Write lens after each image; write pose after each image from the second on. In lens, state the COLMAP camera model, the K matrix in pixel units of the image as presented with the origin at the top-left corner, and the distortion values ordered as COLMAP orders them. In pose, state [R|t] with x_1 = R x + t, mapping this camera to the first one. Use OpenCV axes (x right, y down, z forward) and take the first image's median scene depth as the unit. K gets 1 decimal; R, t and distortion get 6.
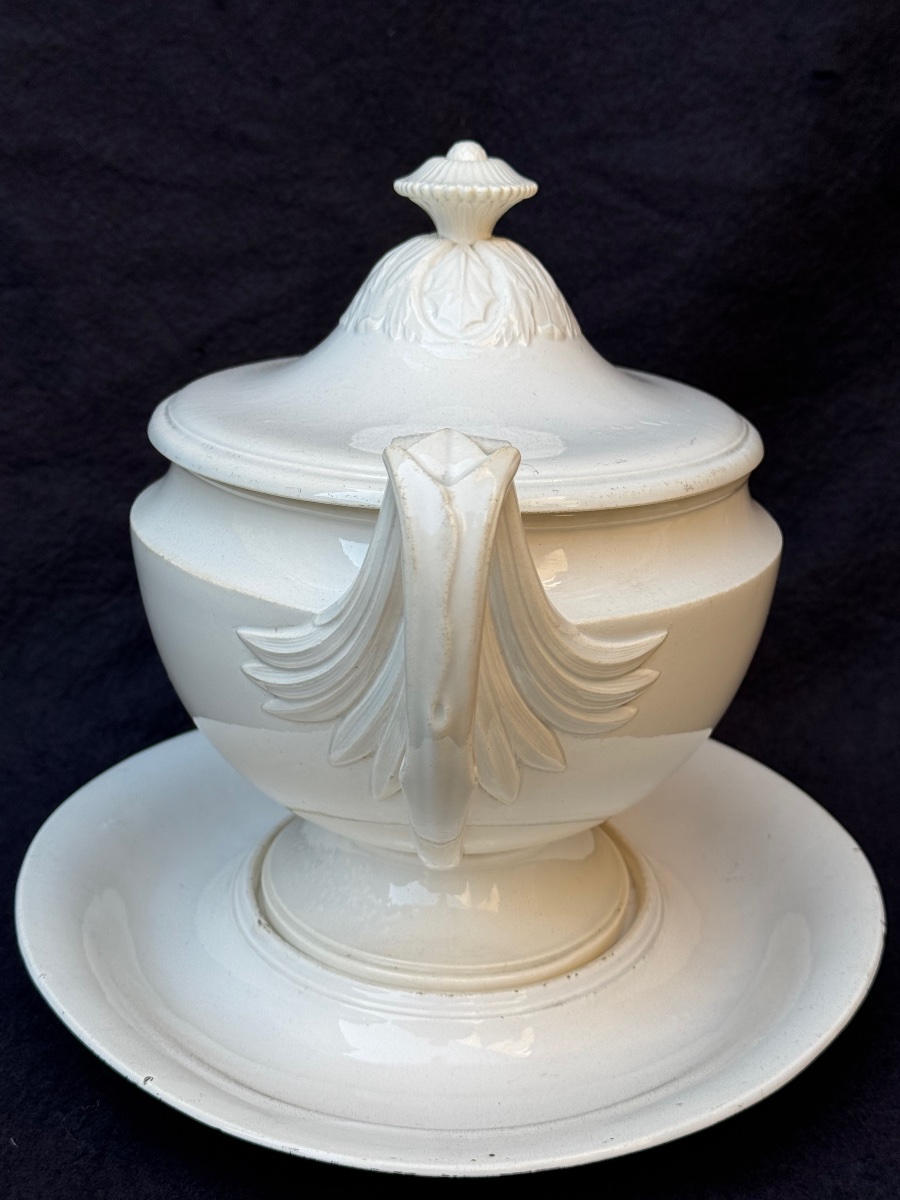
lens RADIAL K [[1849.5, 0, 433.5], [0, 1849.5, 630.3], [0, 0, 1]] dist [0.075726, 0.000000]
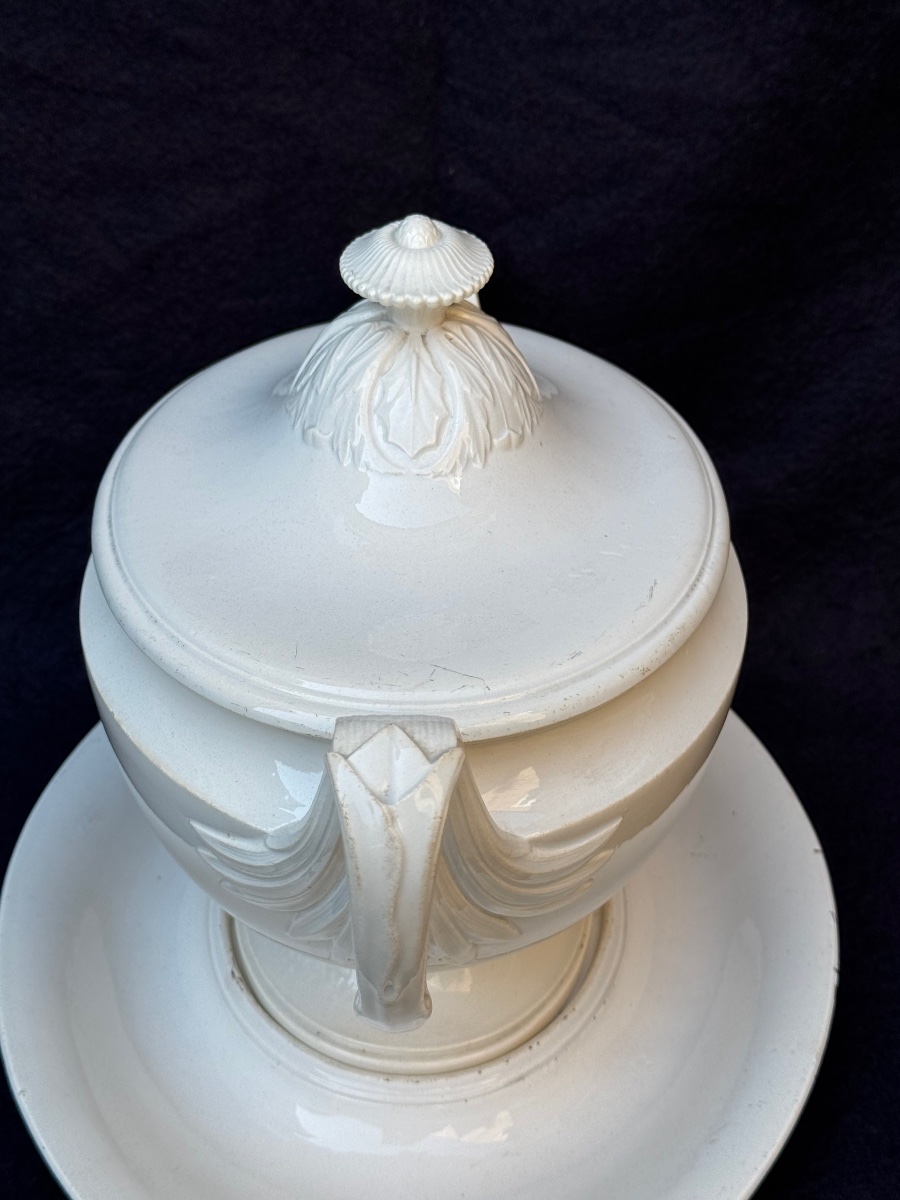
lens RADIAL K [[1849.5, 0, 453.2], [0, 1849.5, 602.9], [0, 0, 1]] dist [0.075726, 0.000000]
pose [[0.999805, -0.019278, 0.004295, 0.028851], [0.017327, 0.960512, 0.277697, -0.337179], [-0.009478, -0.277568, 0.960659, 0.064868]]
